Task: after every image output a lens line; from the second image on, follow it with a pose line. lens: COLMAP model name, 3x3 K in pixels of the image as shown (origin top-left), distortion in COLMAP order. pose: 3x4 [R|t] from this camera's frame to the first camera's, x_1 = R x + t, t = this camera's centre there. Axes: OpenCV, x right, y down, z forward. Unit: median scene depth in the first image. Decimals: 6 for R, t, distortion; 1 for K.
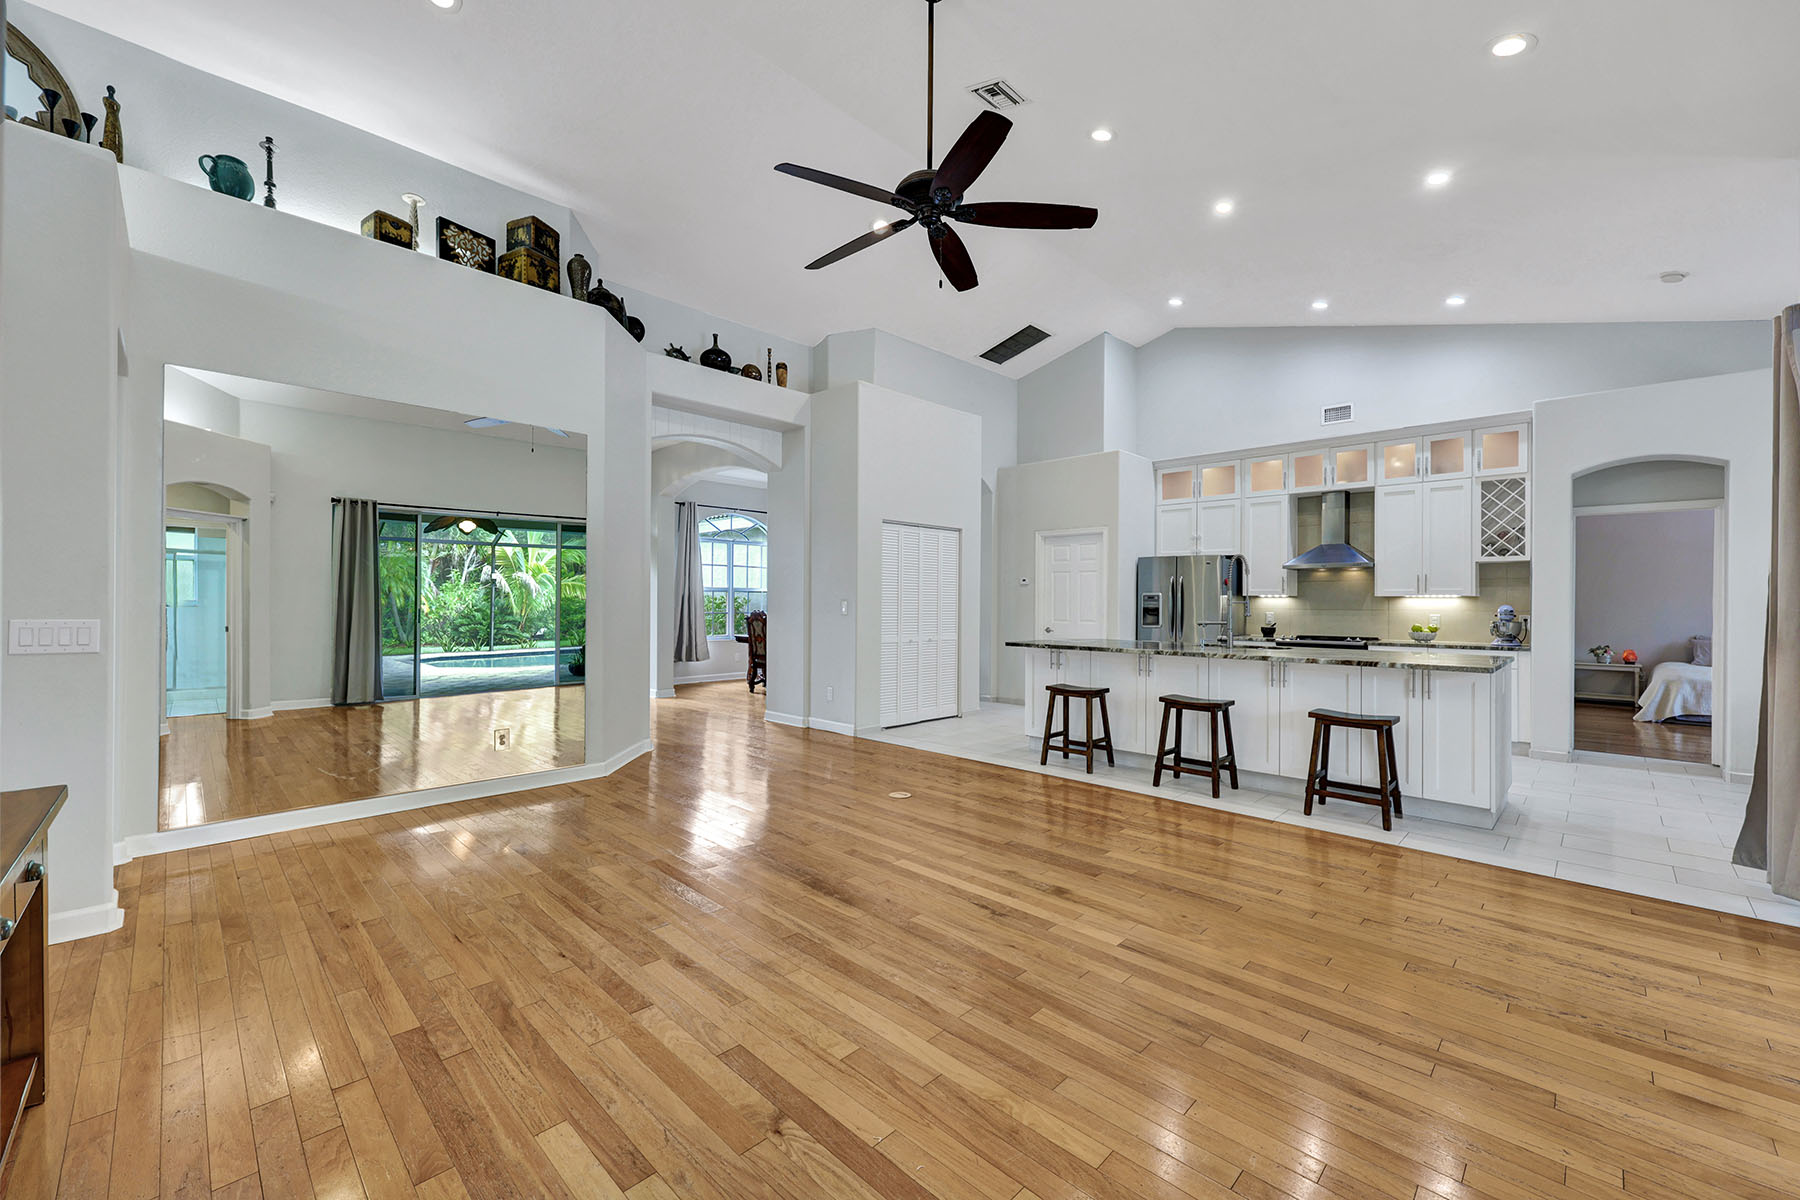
lens RADIAL K [[722.7, 0, 890.2], [0, 722.7, 598.9], [0, 0, 1]] dist [-0.000844, 0.000566]
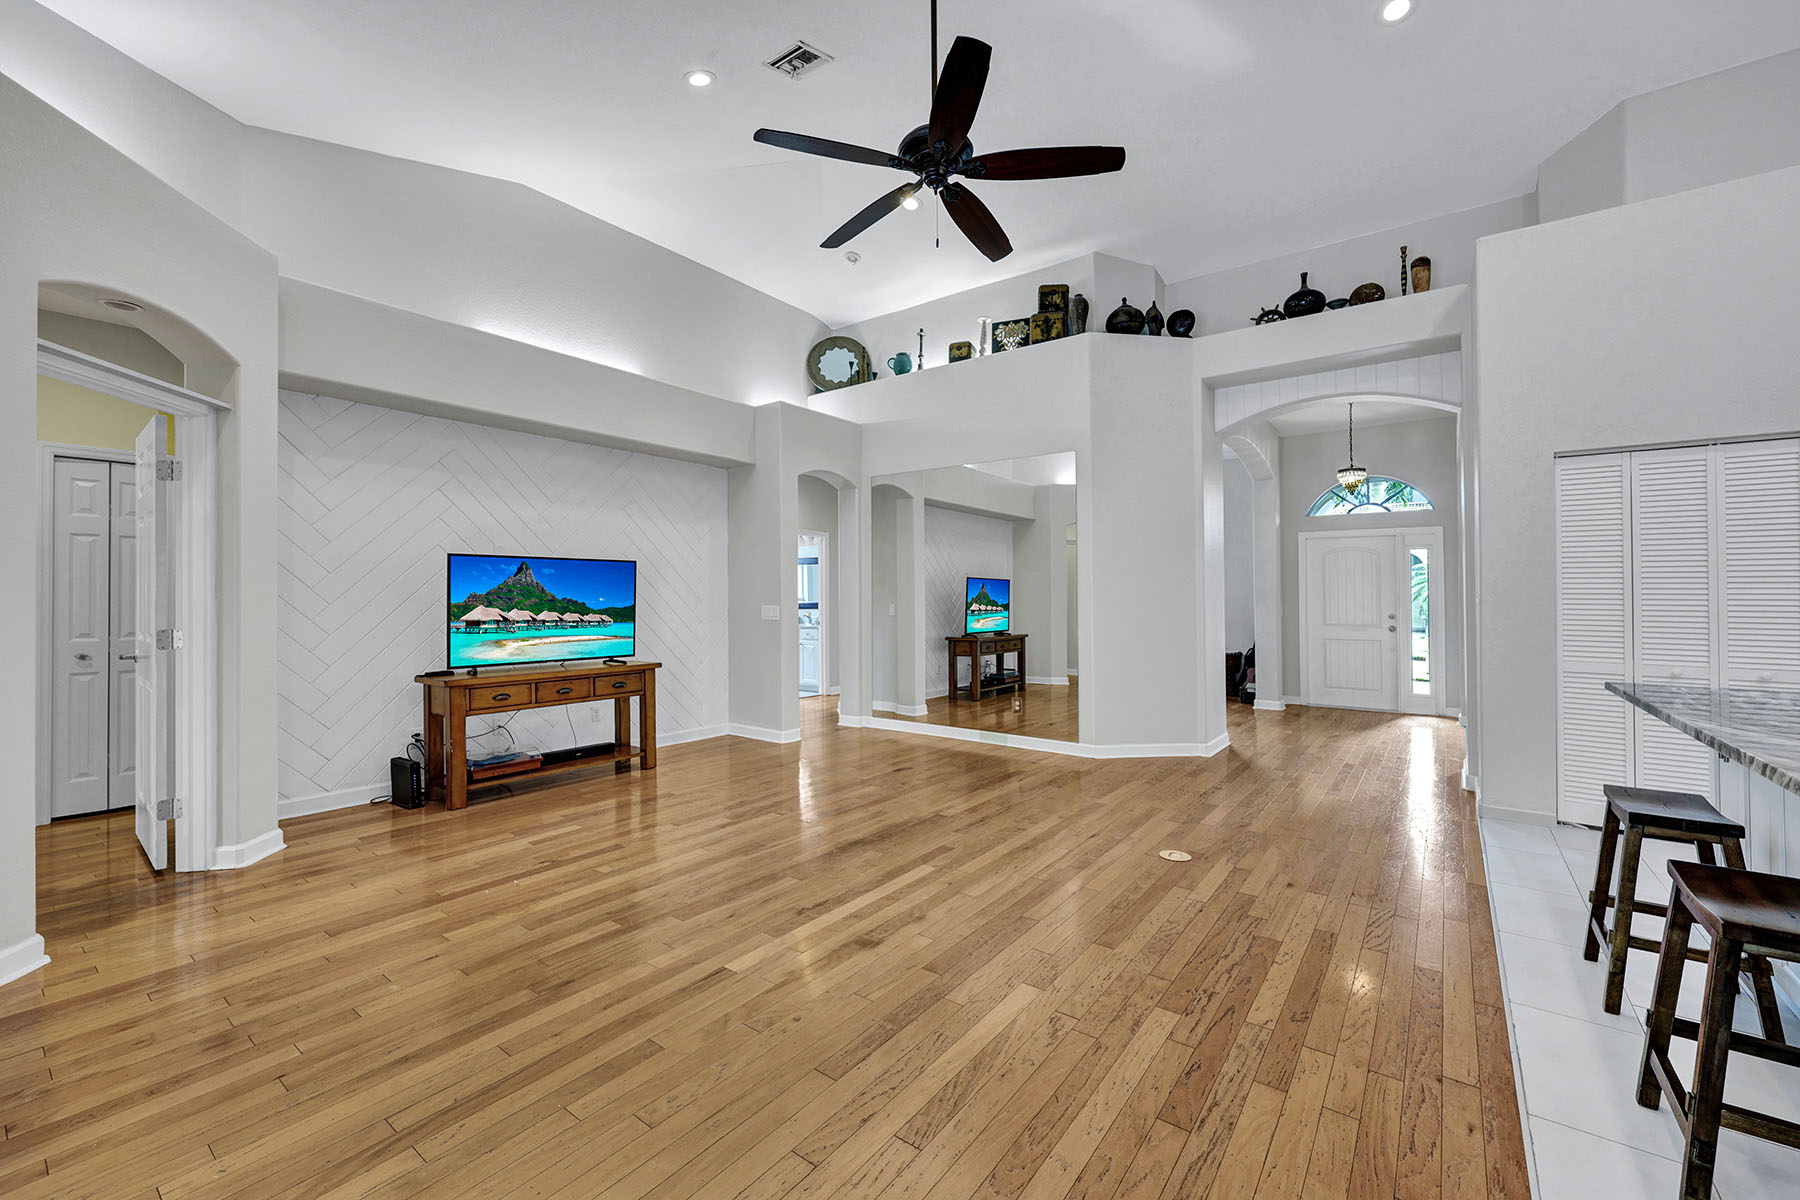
lens RADIAL K [[722.7, 0, 903.4], [0, 722.7, 591.3], [0, 0, 1]] dist [-0.000844, 0.000566]
pose [[0.141282, -0.018479, -0.989797, 0.529998], [0.001666, 0.999829, -0.018429, 0.009991], [0.989968, 0.000955, 0.141289, 0.461660]]
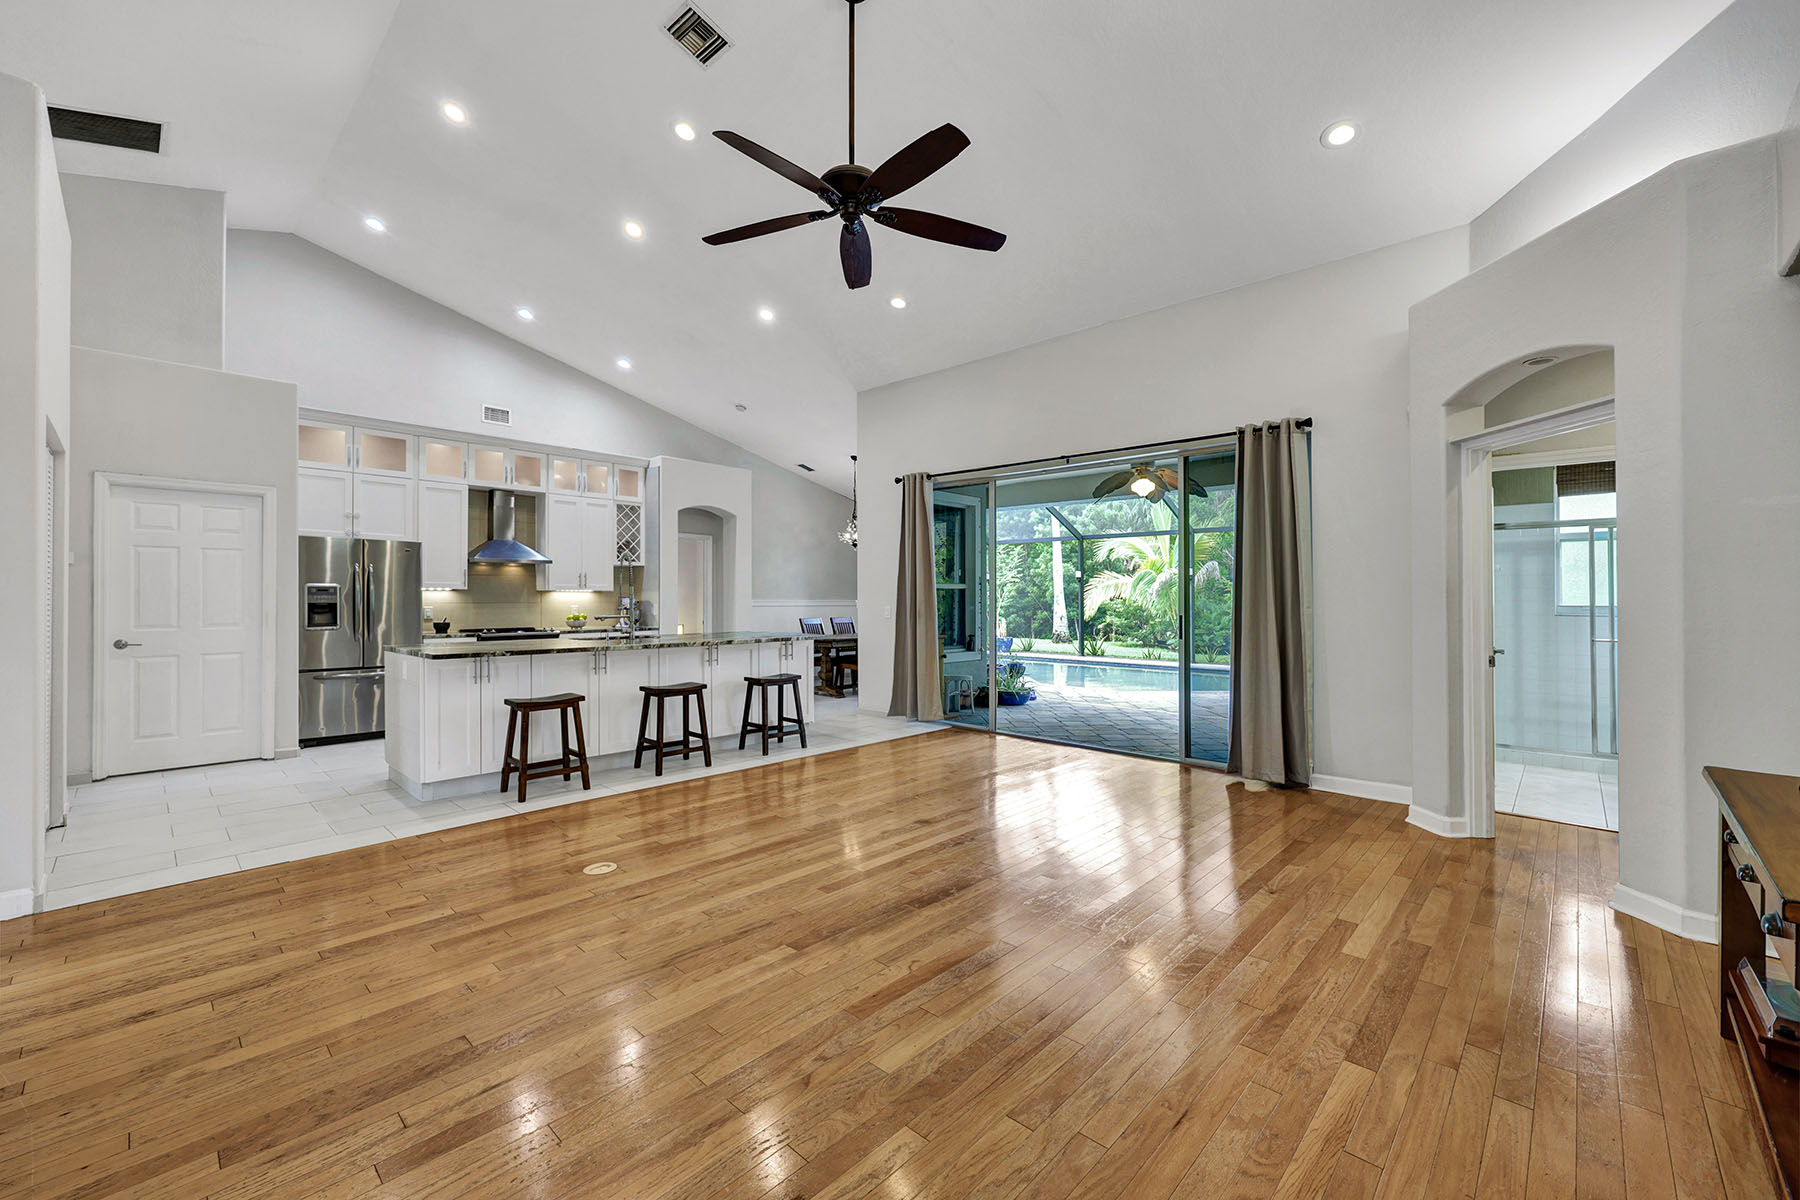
lens RADIAL K [[722.7, 0, 898.5], [0, 722.7, 598.9], [0, 0, 1]] dist [-0.000844, 0.000566]
pose [[-0.027859, -0.006045, 0.999594, -0.526436], [-0.006130, 0.999964, 0.005877, -0.000817], [-0.999593, -0.005963, -0.027895, 0.541380]]
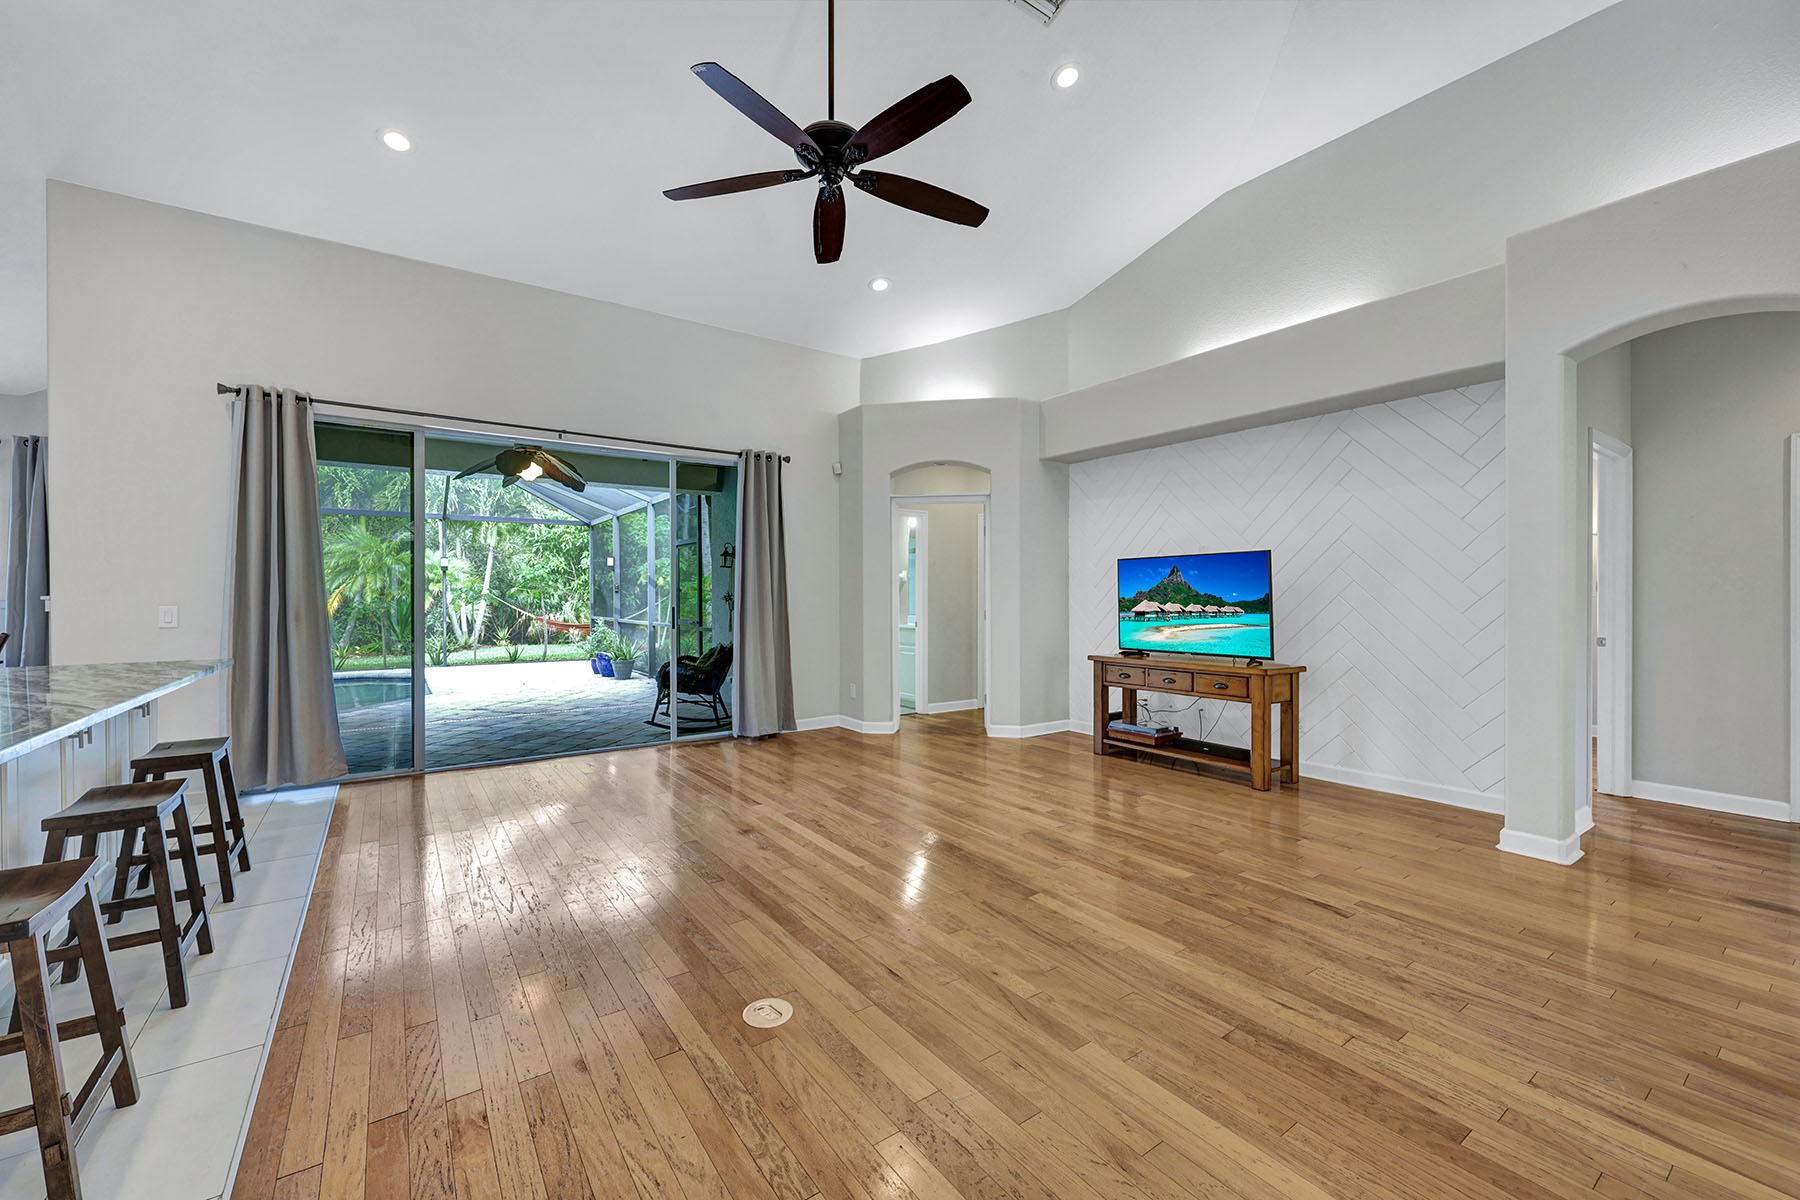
lens RADIAL K [[722.7, 0, 893.5], [0, 722.7, 593.4], [0, 0, 1]] dist [-0.000844, 0.000566]
pose [[-0.984728, -0.003476, 0.174068, -0.105921], [-0.004259, 0.999982, -0.004125, 0.007425], [-0.174051, -0.004803, -0.984725, 1.067586]]
